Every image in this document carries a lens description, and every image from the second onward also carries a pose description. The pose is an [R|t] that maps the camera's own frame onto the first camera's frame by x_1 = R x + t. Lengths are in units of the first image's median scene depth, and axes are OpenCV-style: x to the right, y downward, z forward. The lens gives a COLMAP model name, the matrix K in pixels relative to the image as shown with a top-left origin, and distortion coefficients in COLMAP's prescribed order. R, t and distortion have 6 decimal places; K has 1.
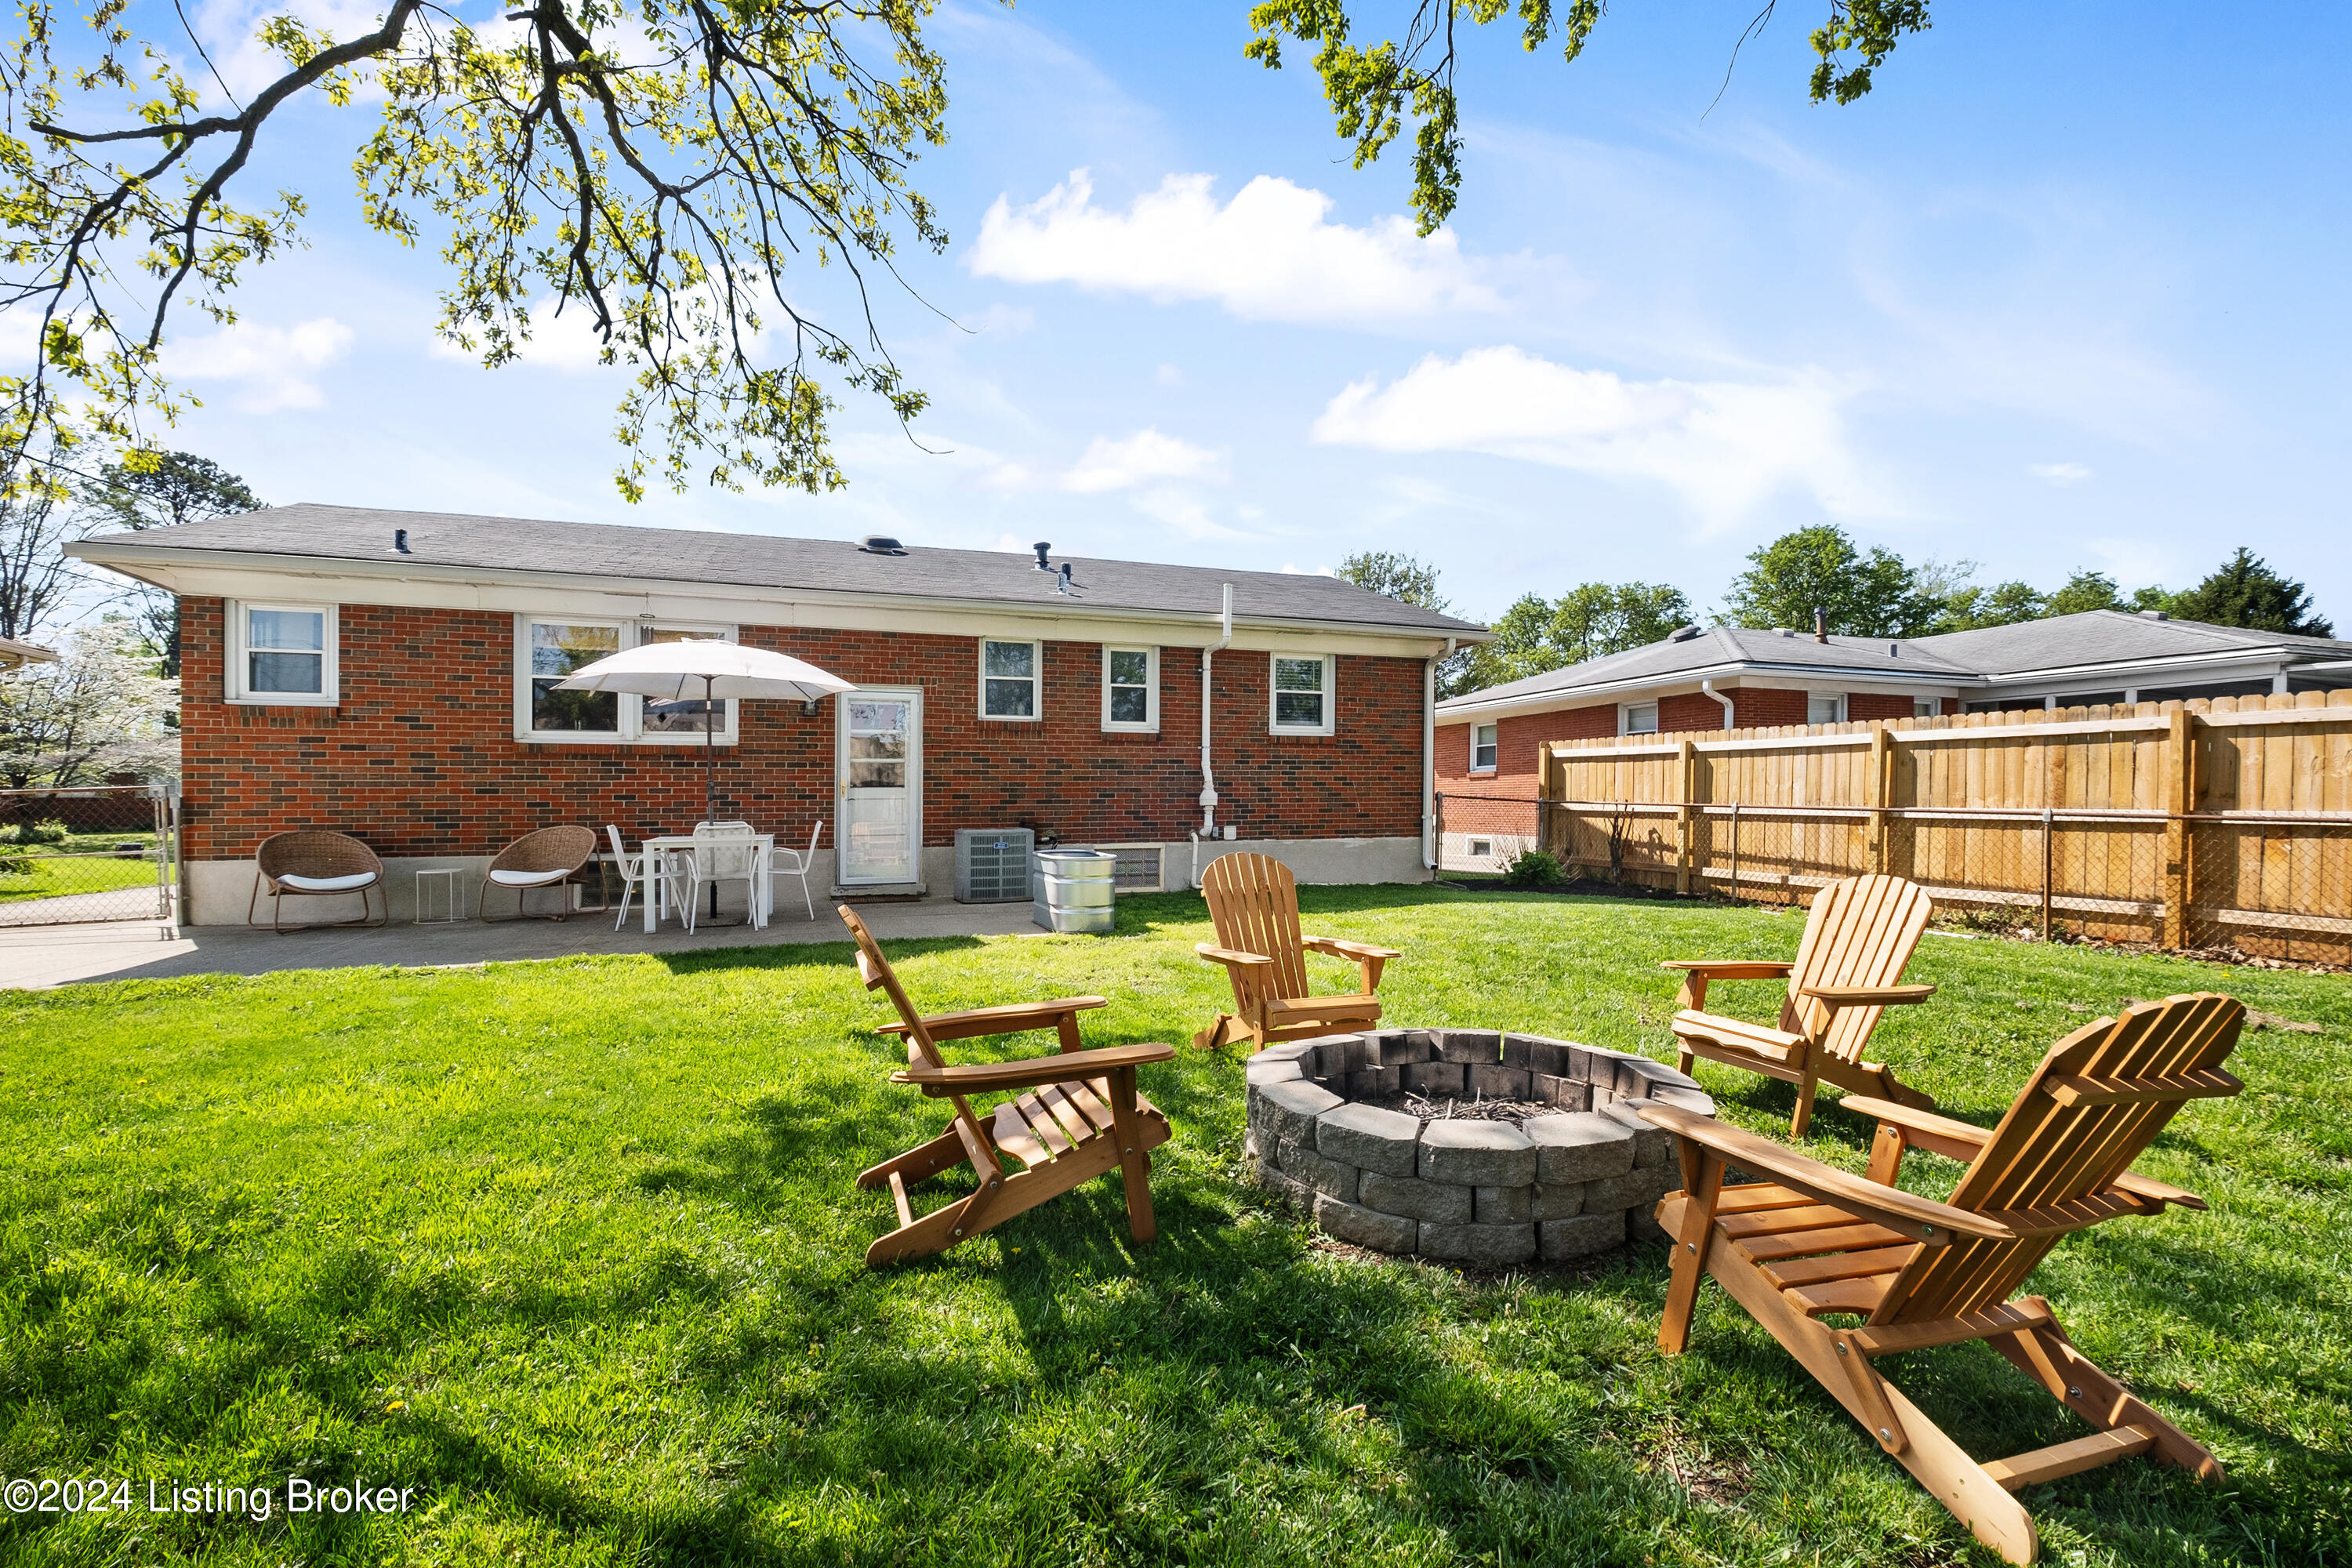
lens RADIAL K [[1098.3, 0, 1142.2], [0, 1098.3, 825.1], [0, 0, 1]] dist [0.001995, 0.000062]
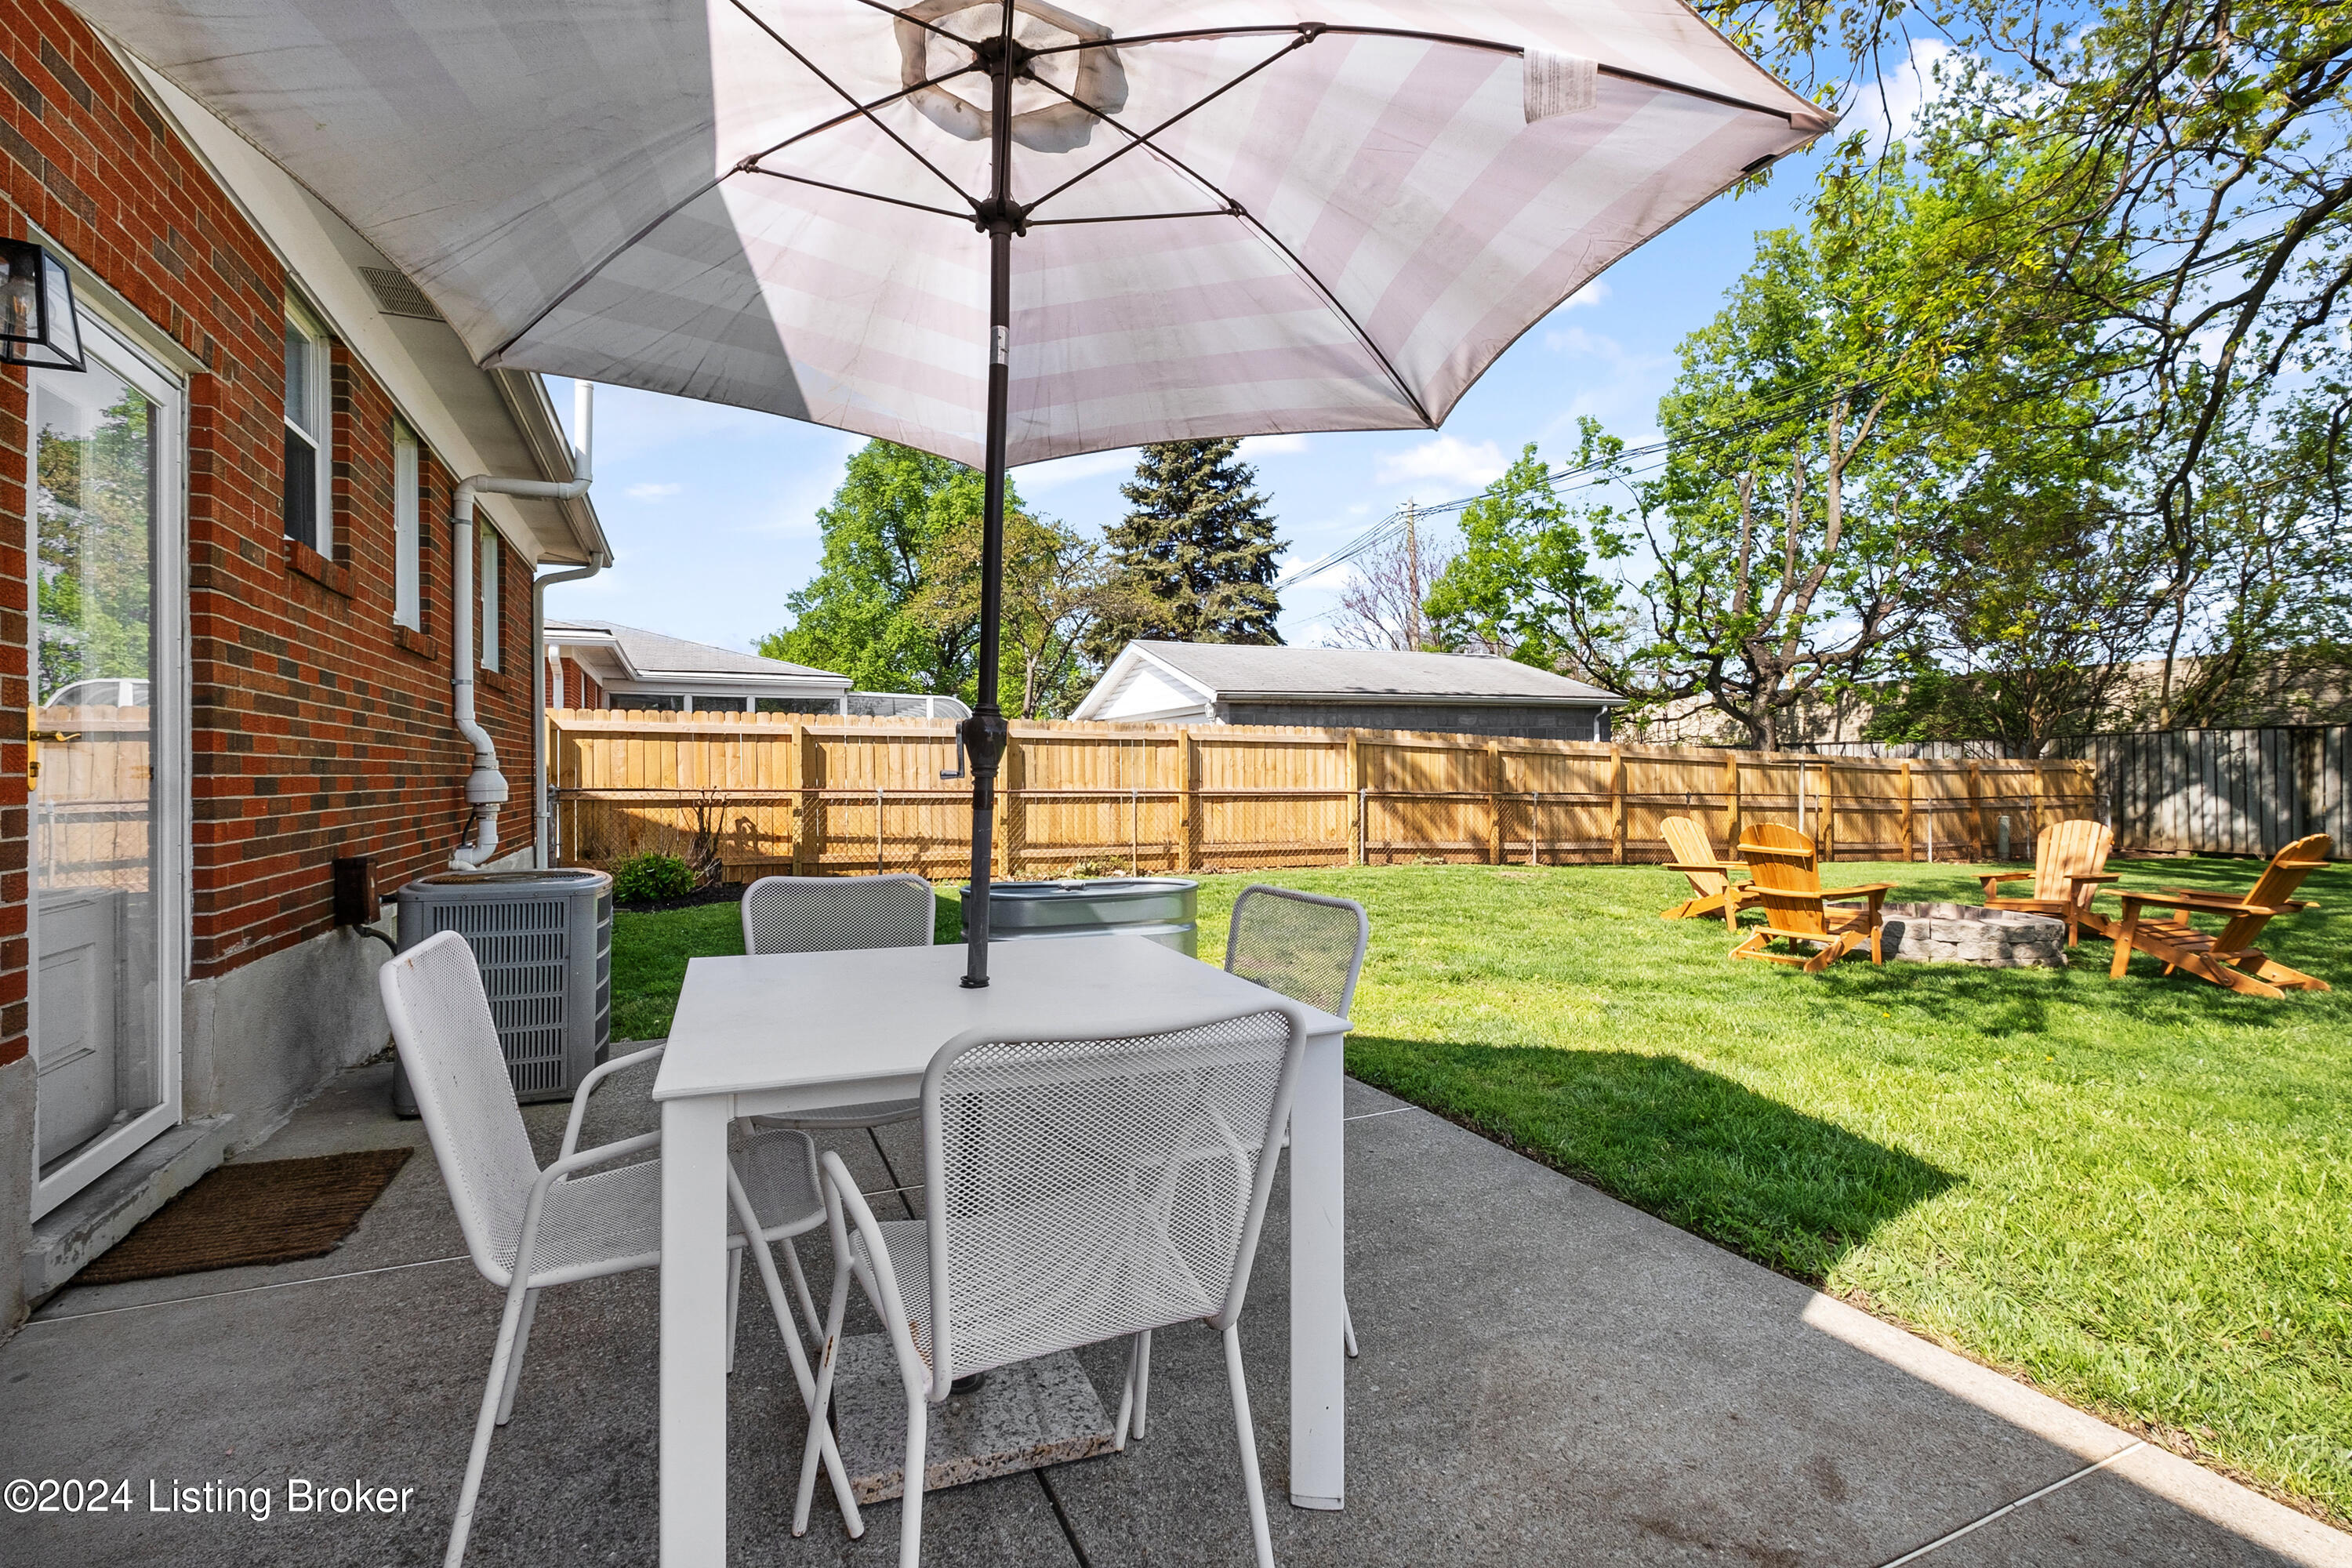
lens RADIAL K [[1089.2, 0, 1180.8], [0, 1089.2, 725.0], [0, 0, 1]] dist [-0.003104, -0.000182]
pose [[-0.121012, 0.054658, 0.991145, -0.535439], [0.032409, 0.998168, -0.051088, -0.017649], [-0.992122, 0.025940, -0.122562, 0.869349]]
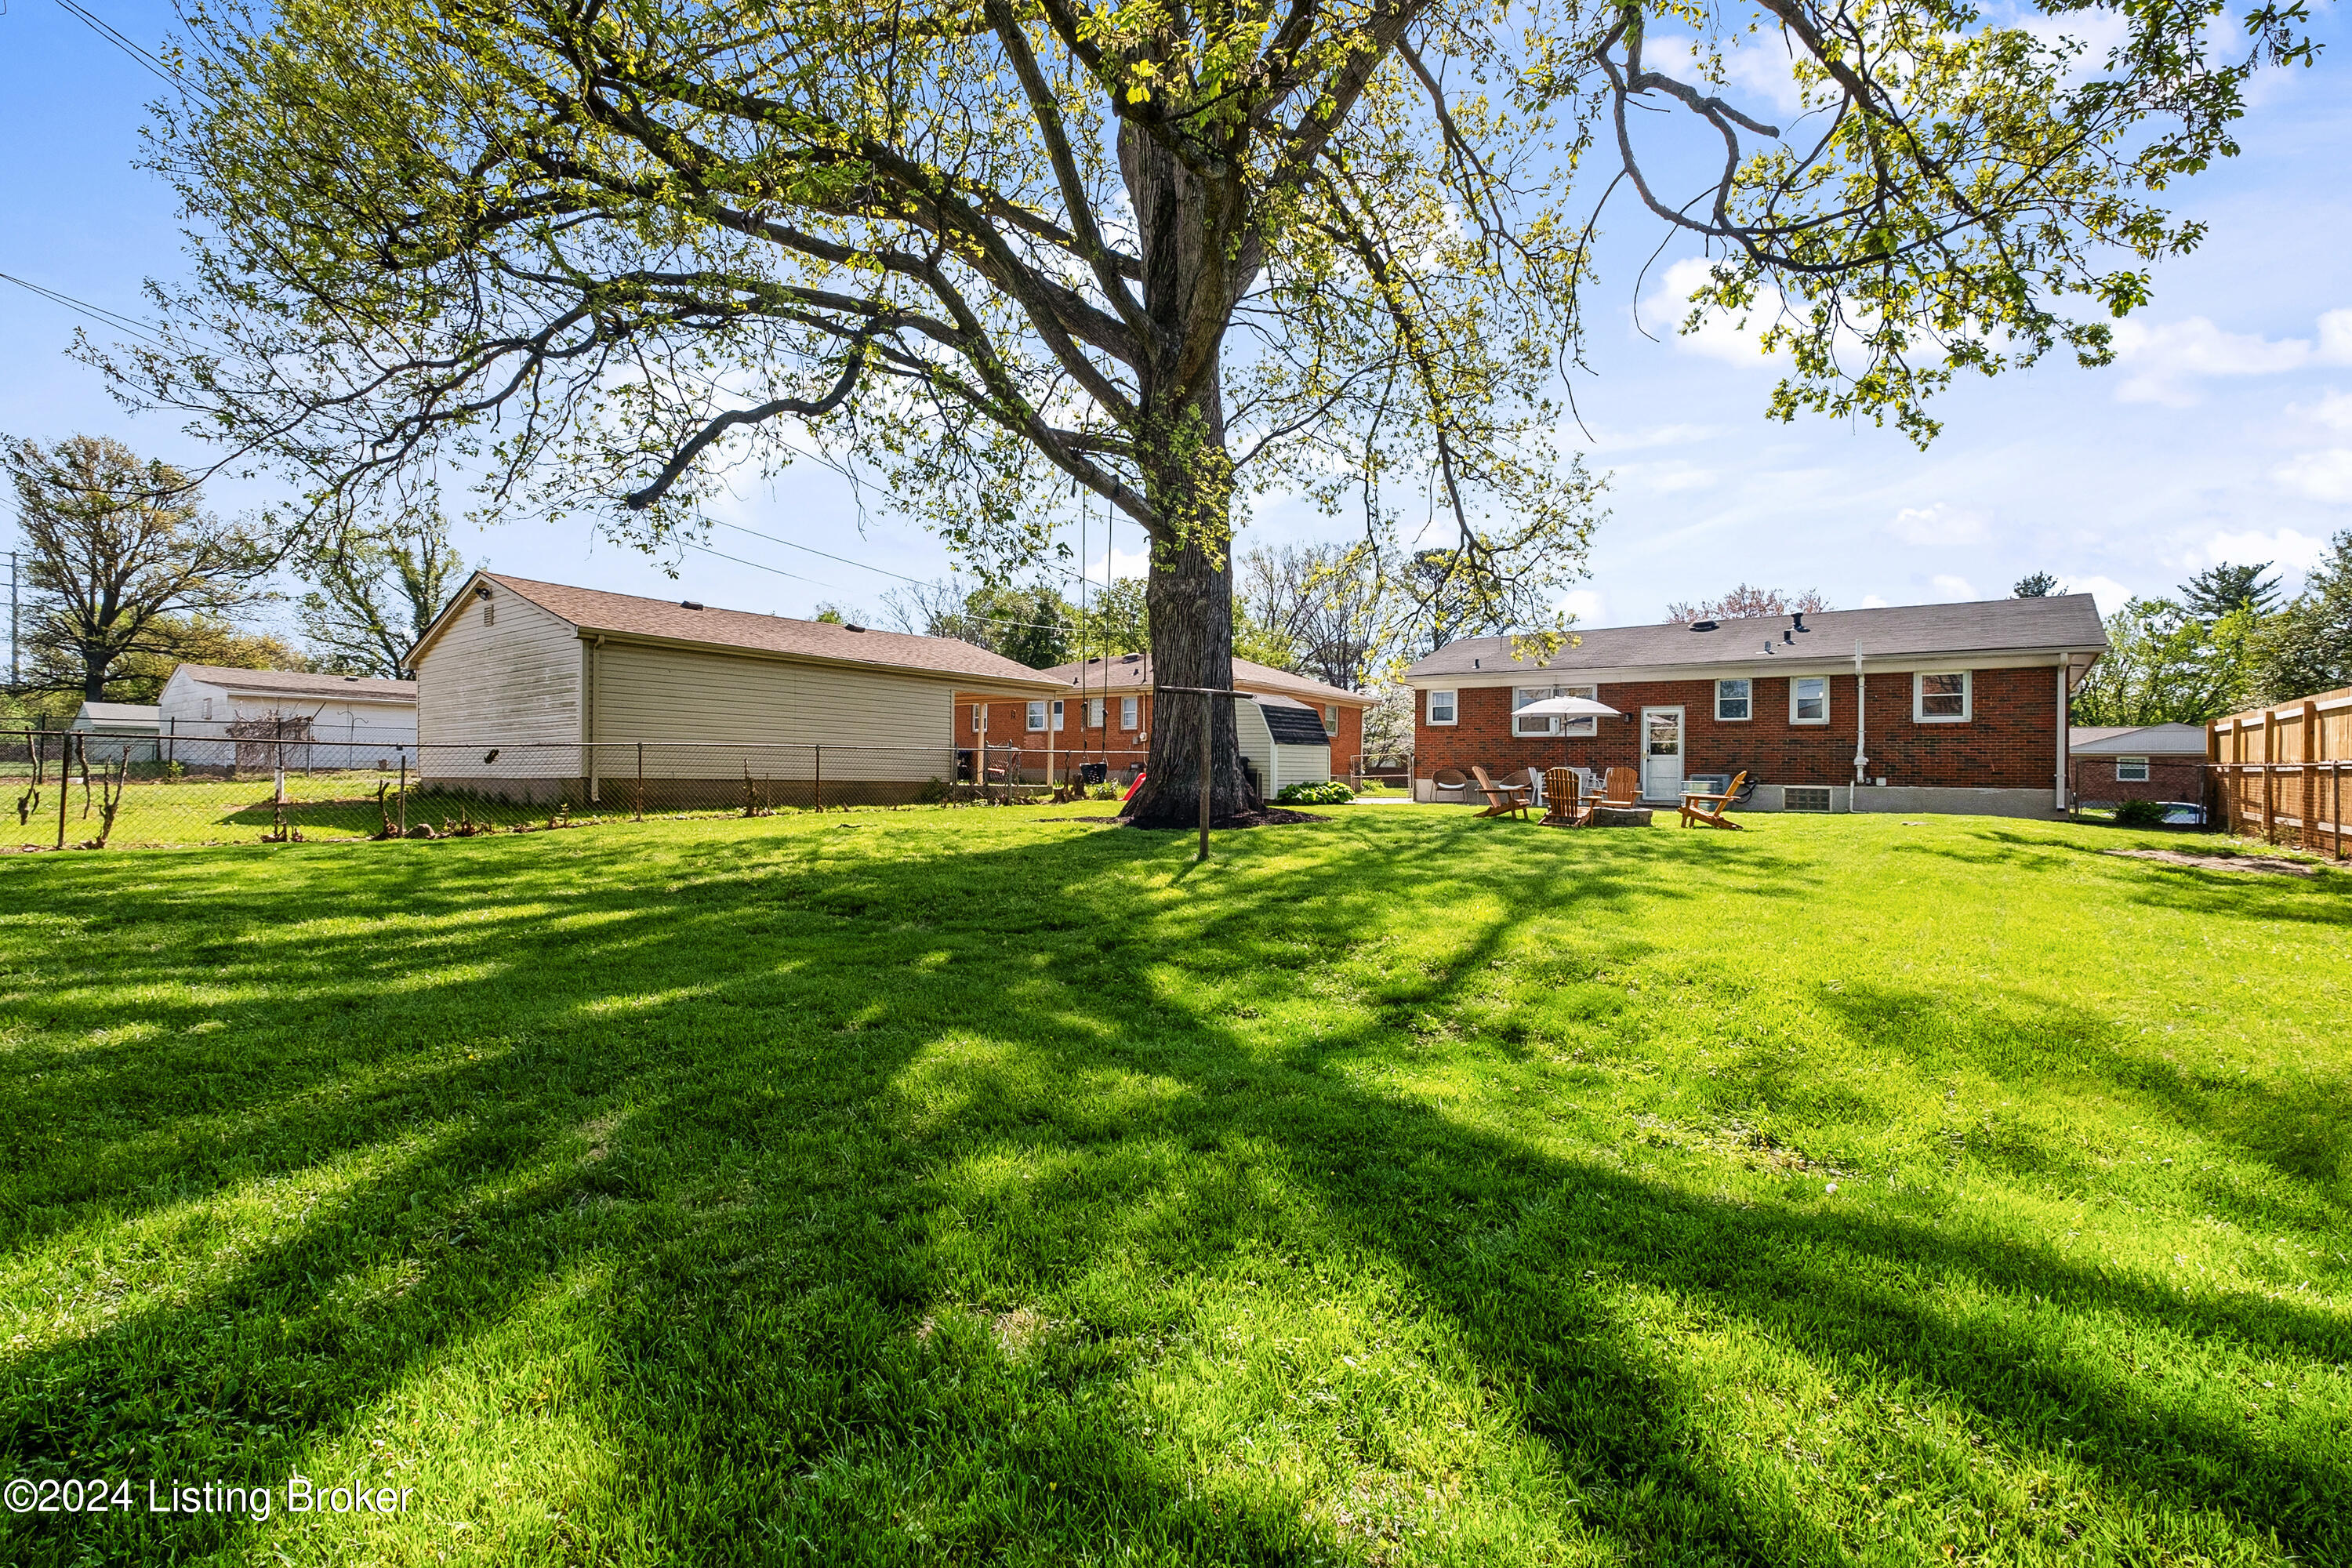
lens RADIAL K [[1089.2, 0, 1180.8], [0, 1089.2, 725.0], [0, 0, 1]] dist [-0.003104, -0.000182]
pose [[0.549148, -0.025279, -0.835343, 1.044331], [-0.035932, 0.997904, -0.053820, 0.057534], [0.834952, 0.059571, 0.547089, -0.961103]]
